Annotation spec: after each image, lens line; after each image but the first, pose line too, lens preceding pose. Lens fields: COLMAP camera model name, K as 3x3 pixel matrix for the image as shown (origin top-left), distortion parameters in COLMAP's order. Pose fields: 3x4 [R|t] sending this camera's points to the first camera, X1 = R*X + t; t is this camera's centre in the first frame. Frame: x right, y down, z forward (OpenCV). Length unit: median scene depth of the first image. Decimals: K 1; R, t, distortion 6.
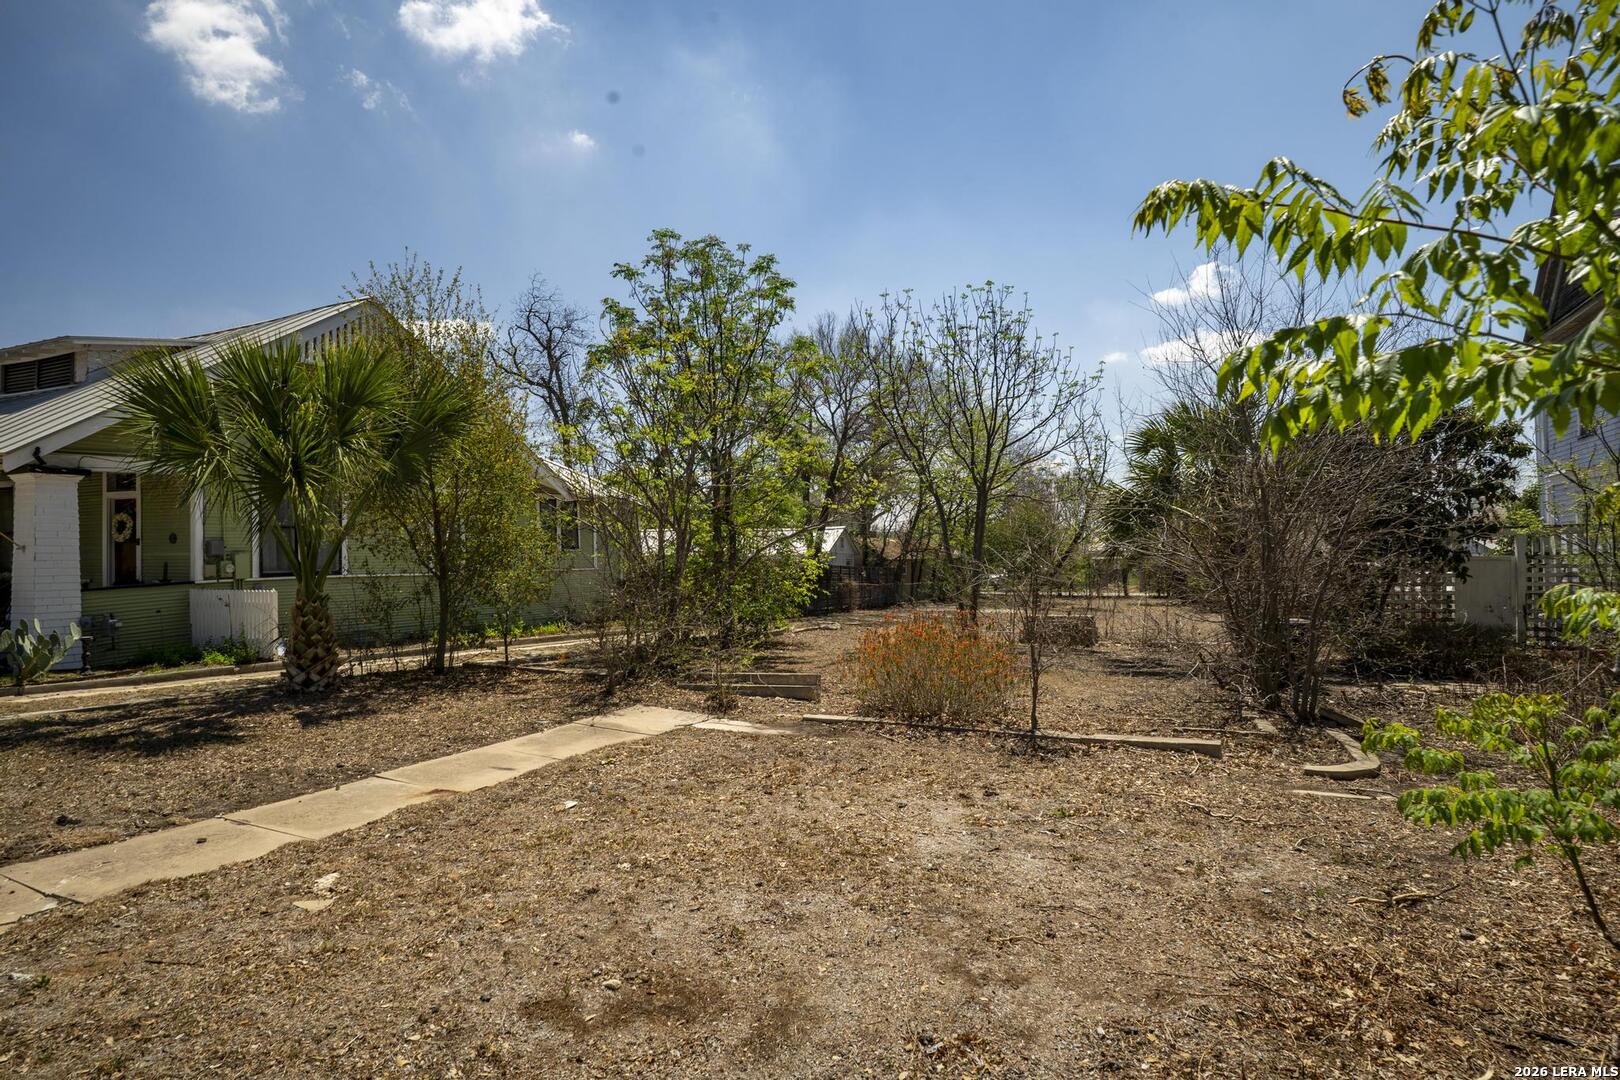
lens RADIAL K [[887.3, 0, 807.4], [0, 887.3, 543.0], [0, 0, 1]] dist [0.002264, 0.000791]
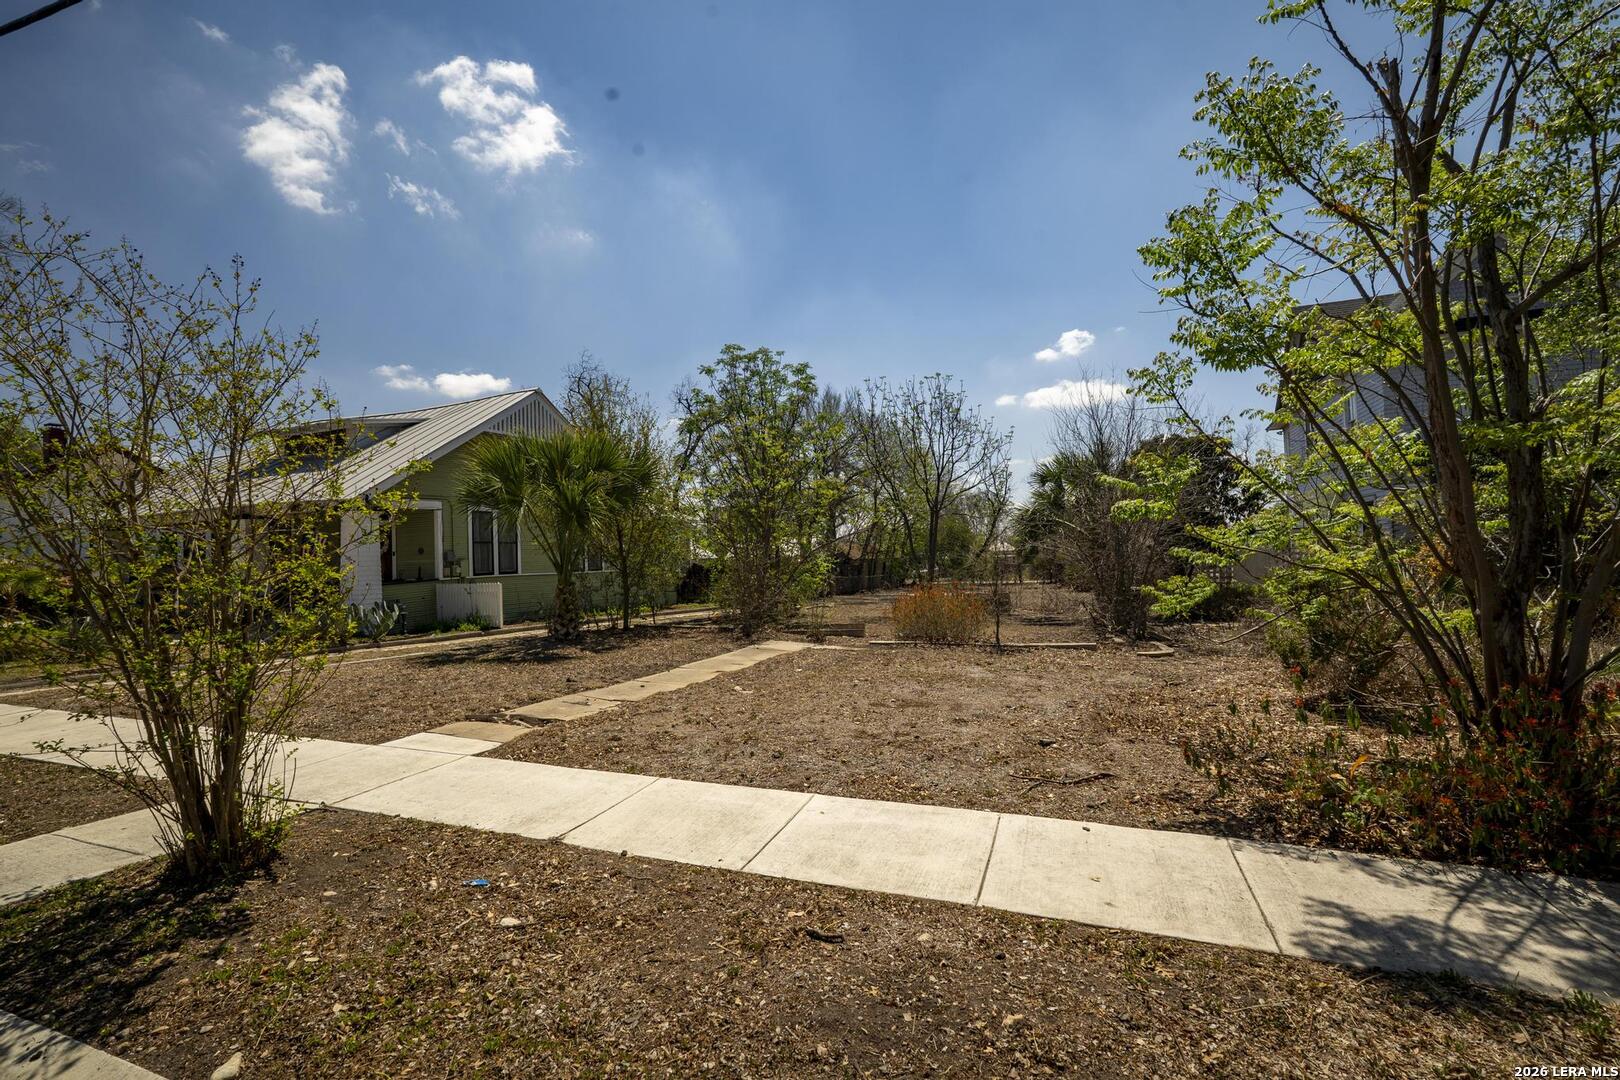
lens RADIAL K [[707.8, 0, 809.2], [0, 707.8, 544.4], [0, 0, 1]] dist [-0.001420, -0.000370]
pose [[0.997820, -0.016807, 0.063820, -0.116415], [0.017228, 0.999833, -0.006041, 0.001992], [-0.063708, 0.007128, 0.997943, -0.230438]]
